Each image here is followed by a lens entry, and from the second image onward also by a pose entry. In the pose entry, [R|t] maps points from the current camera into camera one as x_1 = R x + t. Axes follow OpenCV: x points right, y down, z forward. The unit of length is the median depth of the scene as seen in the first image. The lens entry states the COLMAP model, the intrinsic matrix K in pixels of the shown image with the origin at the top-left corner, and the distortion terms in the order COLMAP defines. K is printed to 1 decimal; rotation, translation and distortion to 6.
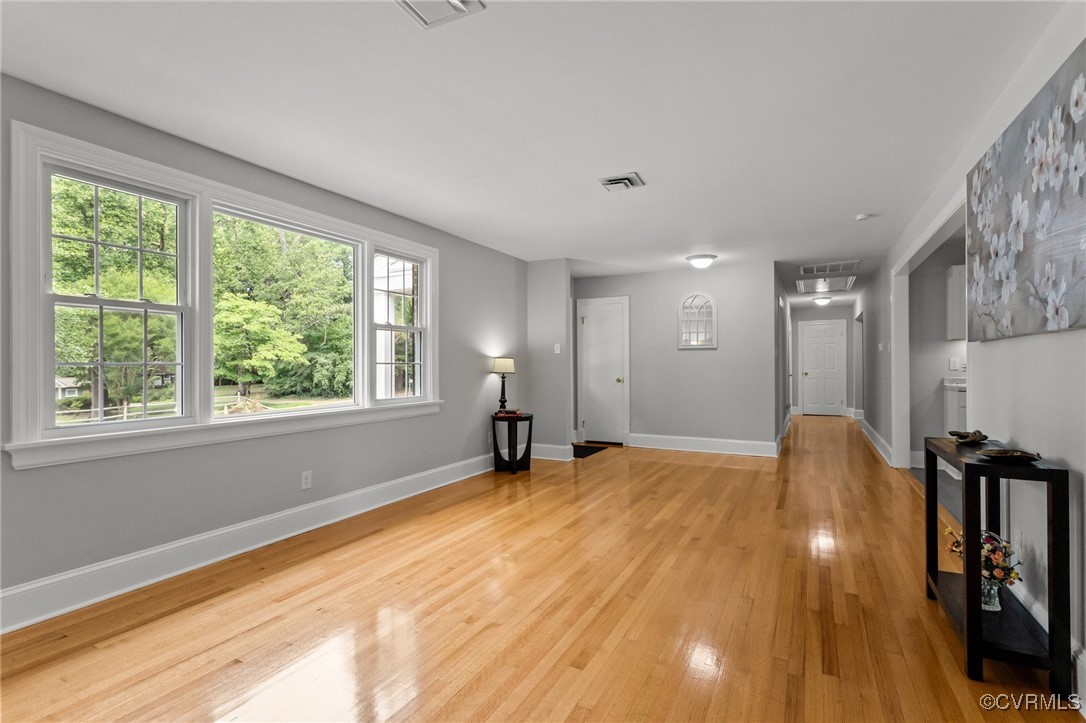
lens RADIAL K [[528.5, 0, 539.5], [0, 528.5, 364.5], [0, 0, 1]] dist [0.003172, 0.000532]
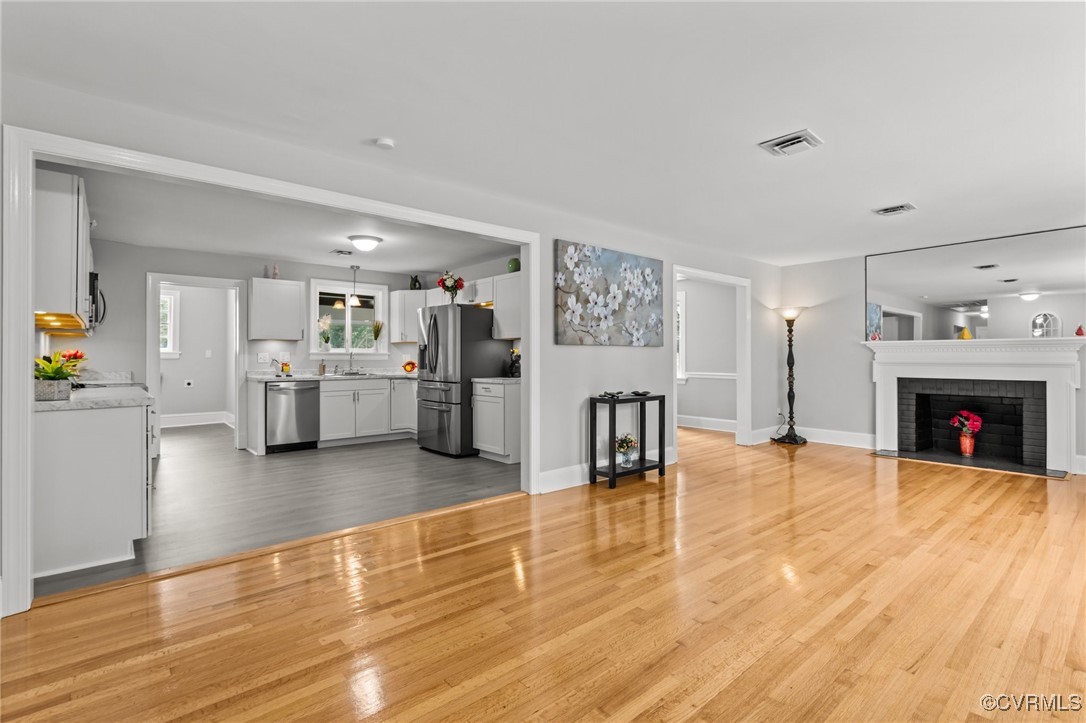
lens RADIAL K [[506.0, 0, 543.9], [0, 506.0, 358.6], [0, 0, 1]] dist [0.002555, 0.001900]
pose [[-0.927826, 0.004691, 0.372985, 0.225717], [0.003944, 0.999988, -0.002765, 0.004285], [-0.372993, -0.001095, -0.927833, 1.941769]]
